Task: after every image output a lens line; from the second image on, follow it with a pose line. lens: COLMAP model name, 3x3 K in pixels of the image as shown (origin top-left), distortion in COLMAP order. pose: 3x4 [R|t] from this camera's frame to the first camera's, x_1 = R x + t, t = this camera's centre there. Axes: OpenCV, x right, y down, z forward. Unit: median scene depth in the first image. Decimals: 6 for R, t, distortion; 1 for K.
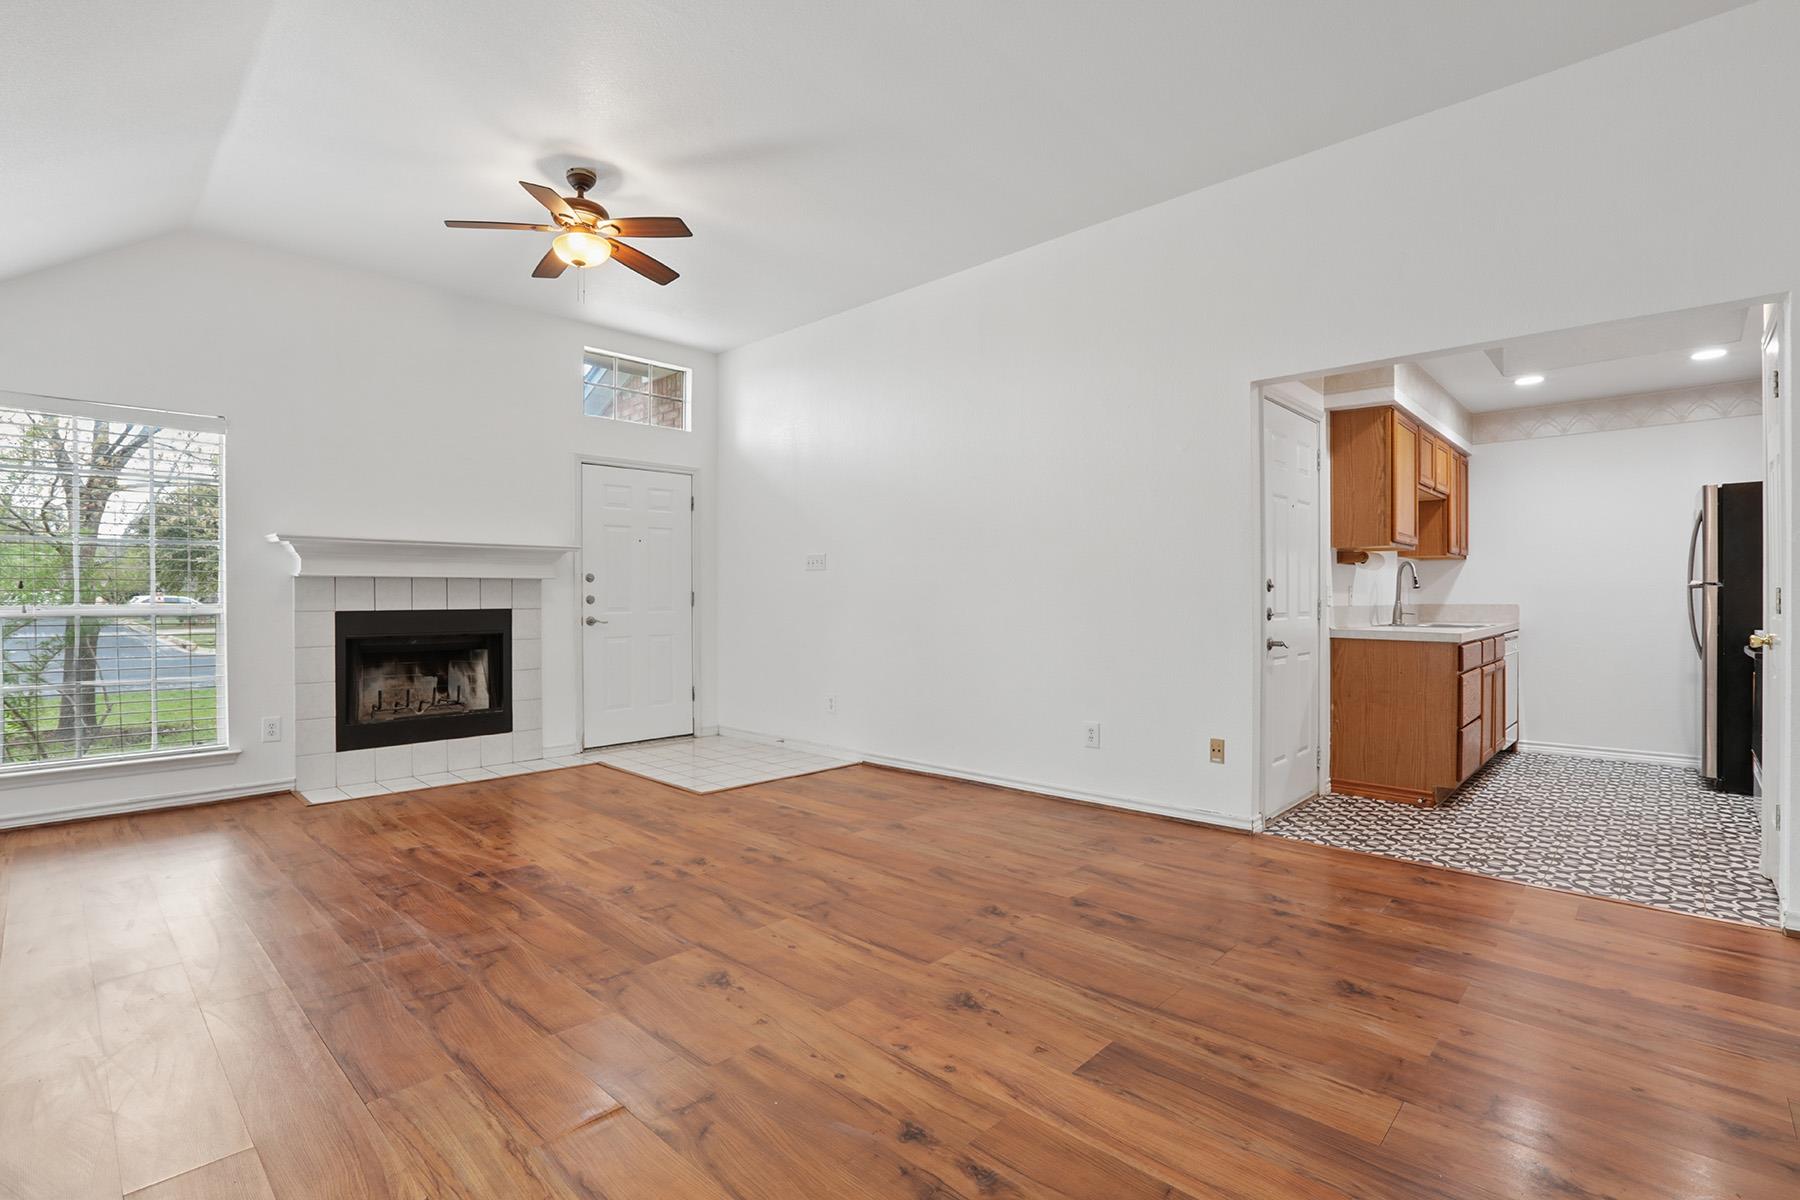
lens RADIAL K [[819.1, 0, 895.2], [0, 819.1, 593.1], [0, 0, 1]] dist [-0.035662, 0.001962]
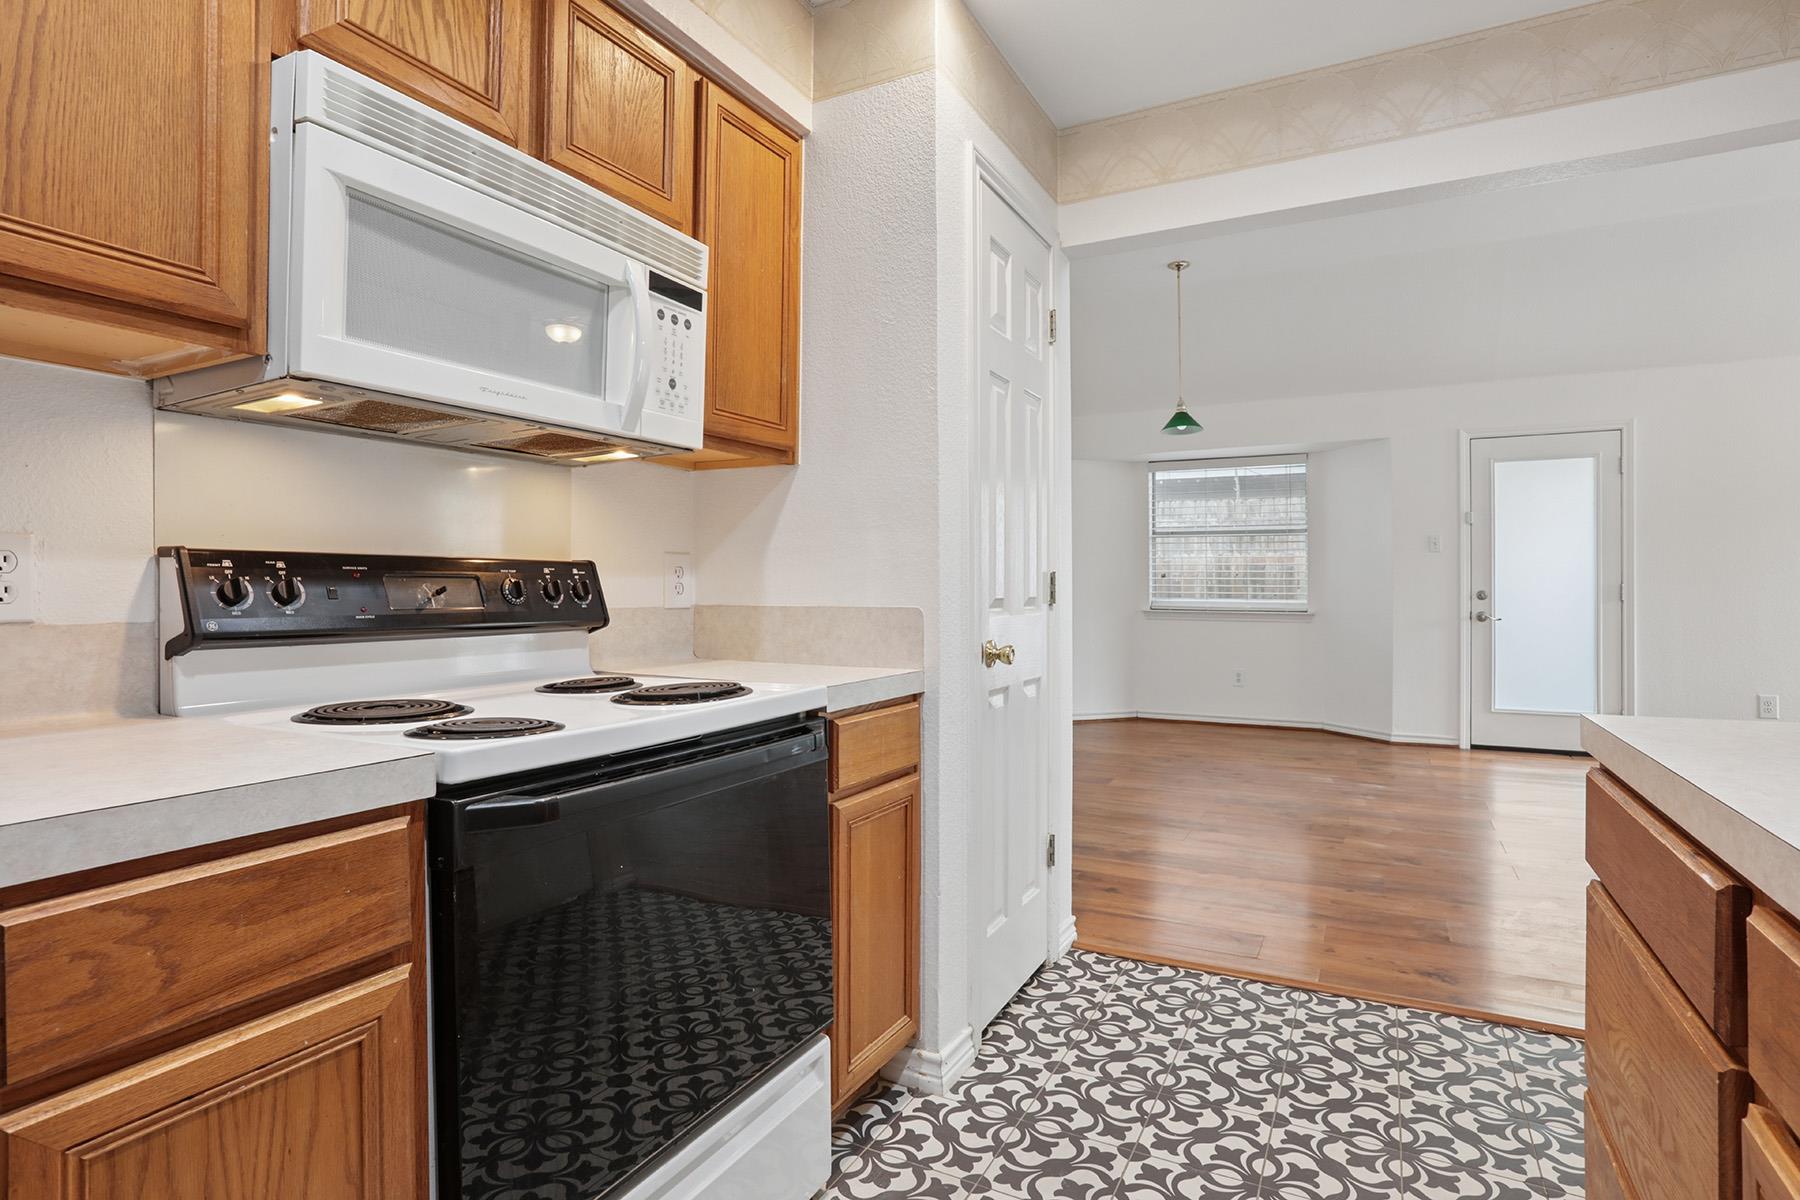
lens RADIAL K [[929.8, 0, 903.8], [0, 929.8, 586.6], [0, 0, 1]] dist [0.000561, 0.000201]
pose [[-0.957227, 0.005281, -0.289289, 0.800241], [0.004804, 0.999986, 0.002359, -0.000890], [0.289297, 0.000869, -0.957239, 0.976012]]
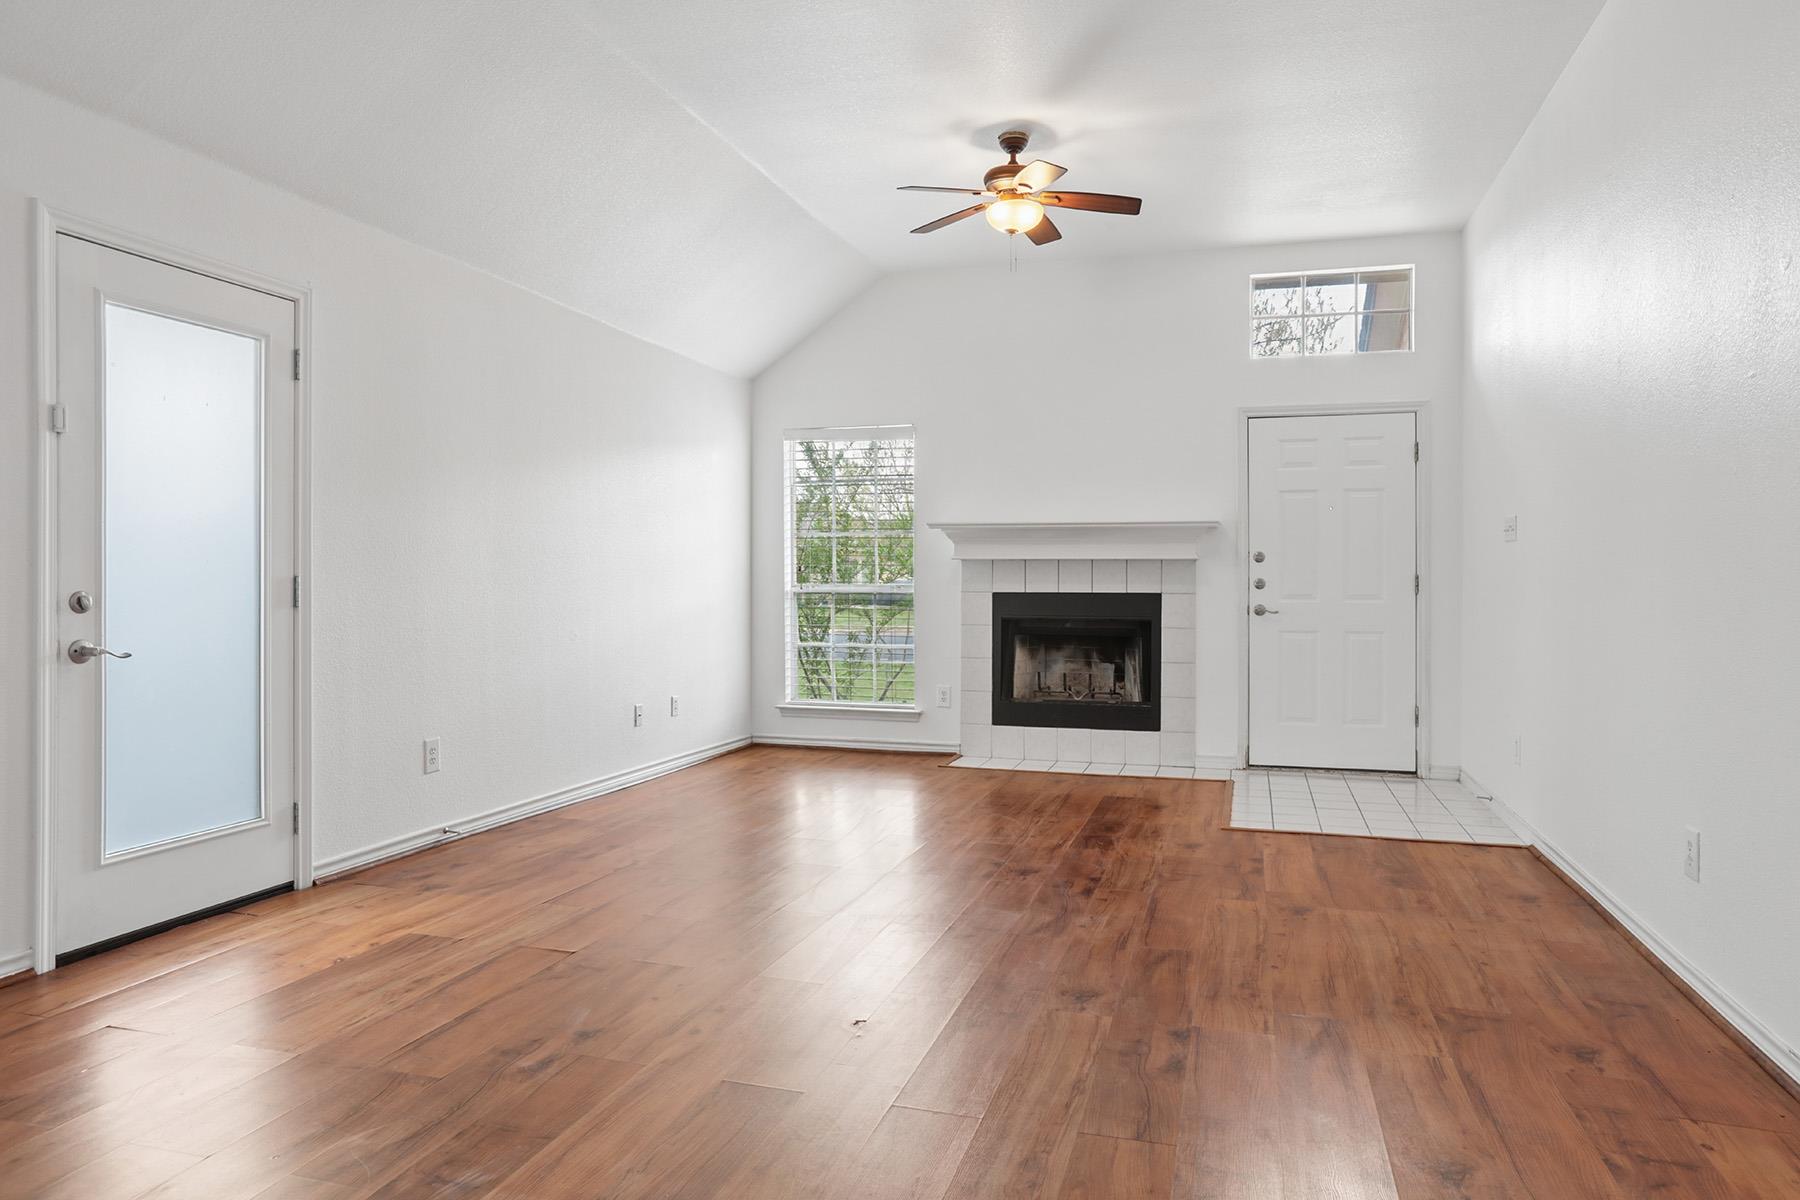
lens RADIAL K [[1089.4, 0, 902.3], [0, 1089.4, 580.9], [0, 0, 1]] dist [-0.030833, 0.003798]
pose [[0.472896, 0.005285, -0.881102, 0.491335], [-0.001892, 0.999986, 0.004982, 0.000366], [0.881116, -0.000689, 0.472900, 0.200334]]
